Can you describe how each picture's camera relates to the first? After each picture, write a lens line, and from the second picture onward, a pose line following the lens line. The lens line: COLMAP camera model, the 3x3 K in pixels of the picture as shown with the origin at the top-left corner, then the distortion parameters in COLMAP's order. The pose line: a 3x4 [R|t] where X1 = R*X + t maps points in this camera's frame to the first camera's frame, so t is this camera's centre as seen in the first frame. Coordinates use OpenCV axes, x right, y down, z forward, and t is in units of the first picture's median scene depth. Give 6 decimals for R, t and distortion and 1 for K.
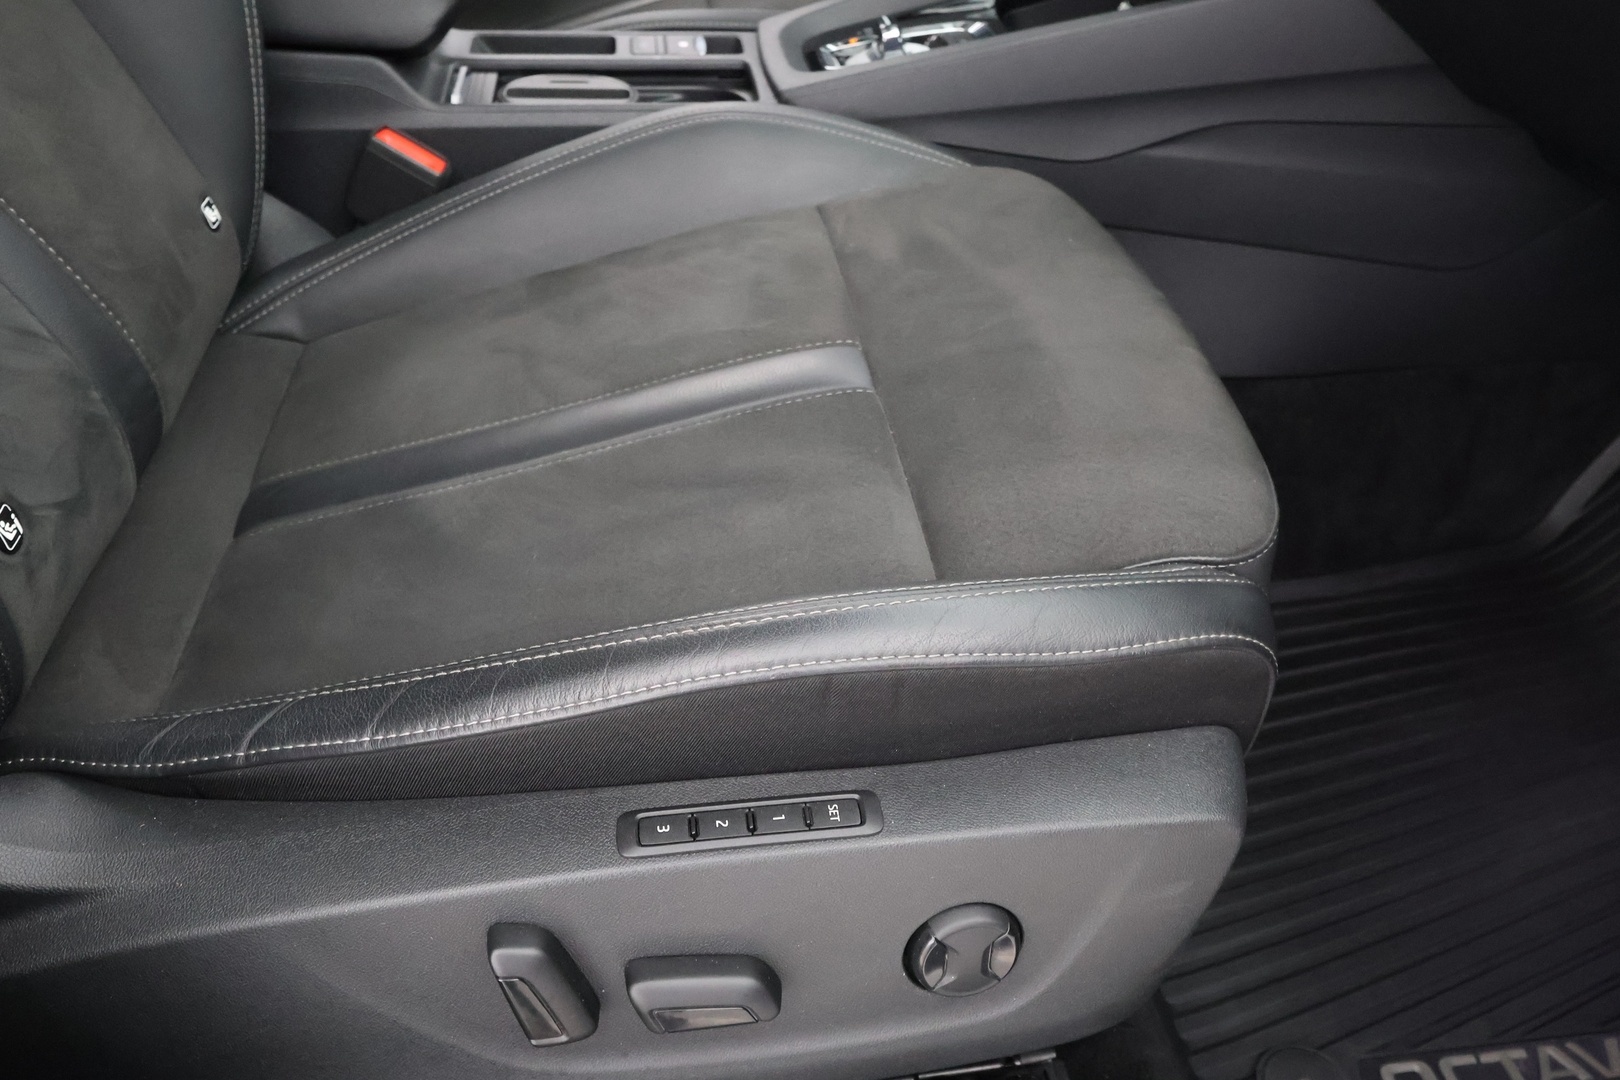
lens RADIAL K [[1285.3, 0, 810.0], [0, 1285.3, 540.0], [0, 0, 1]] dist [-0.007326, 0.000783]
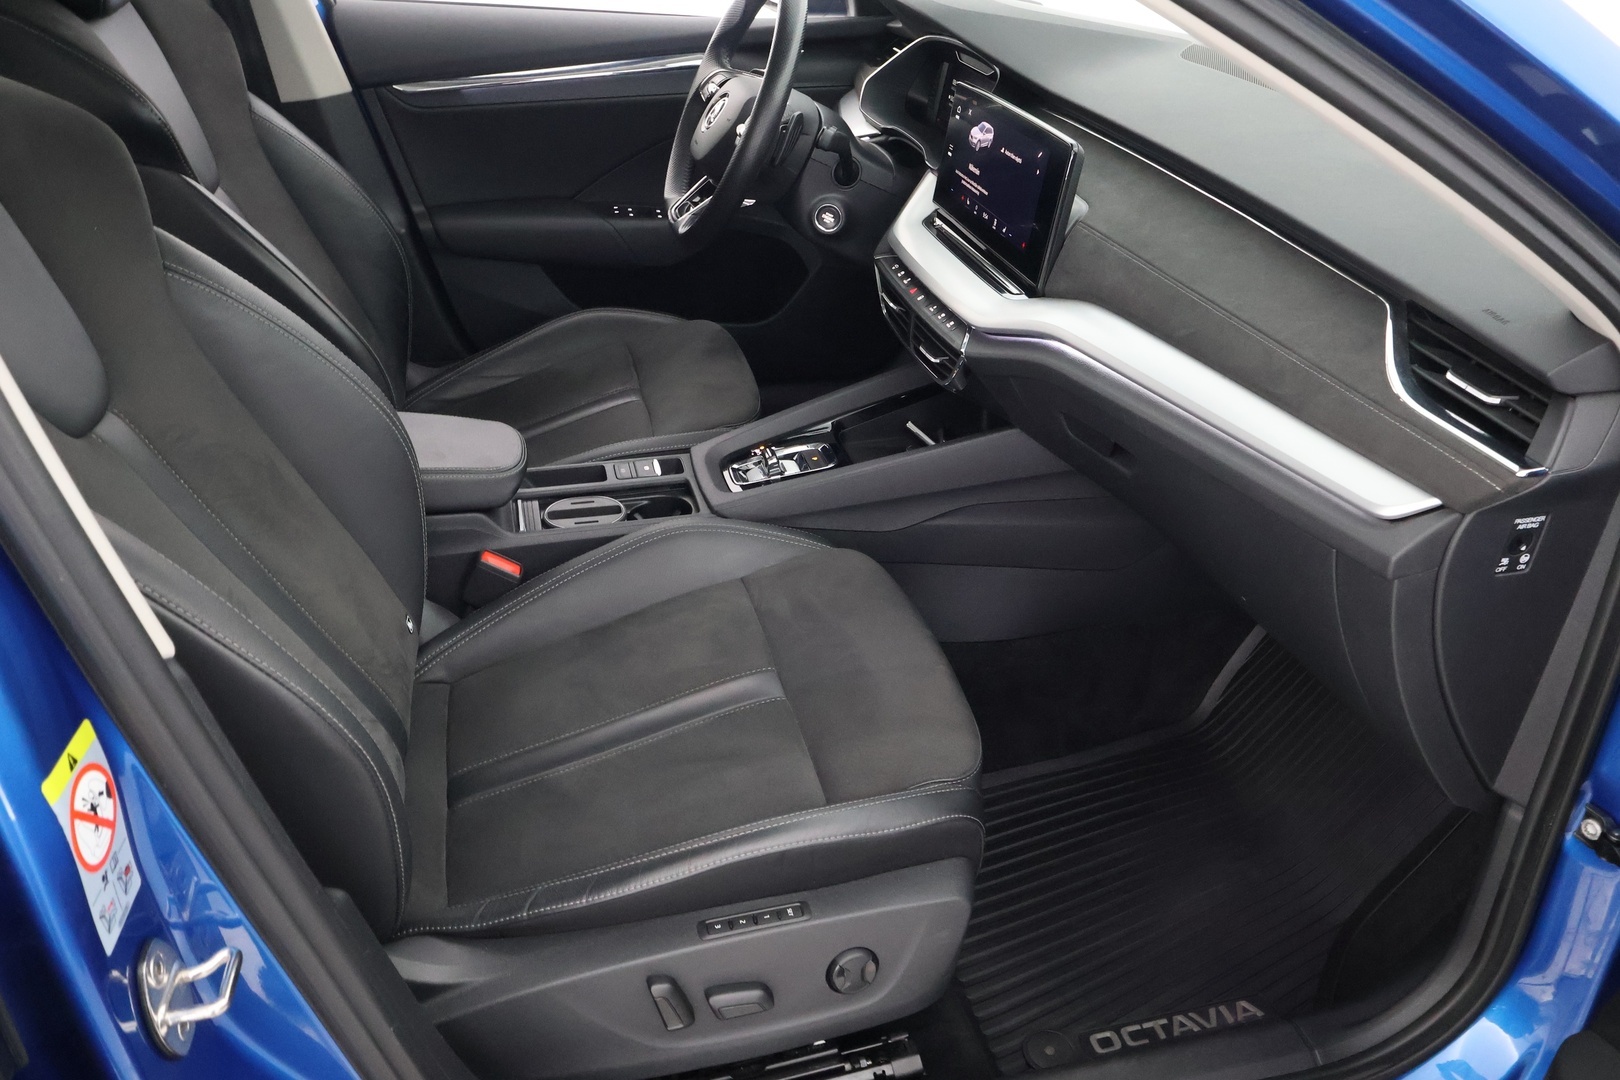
lens RADIAL K [[1250.2, 0, 810.0], [0, 1250.2, 540.0], [0, 0, 1]] dist [0.005105, -0.000191]
pose [[0.992749, -0.079803, 0.089896, -0.076143], [0.091110, 0.987364, -0.129655, -0.123230], [-0.078413, 0.136906, 0.987476, -1.056485]]
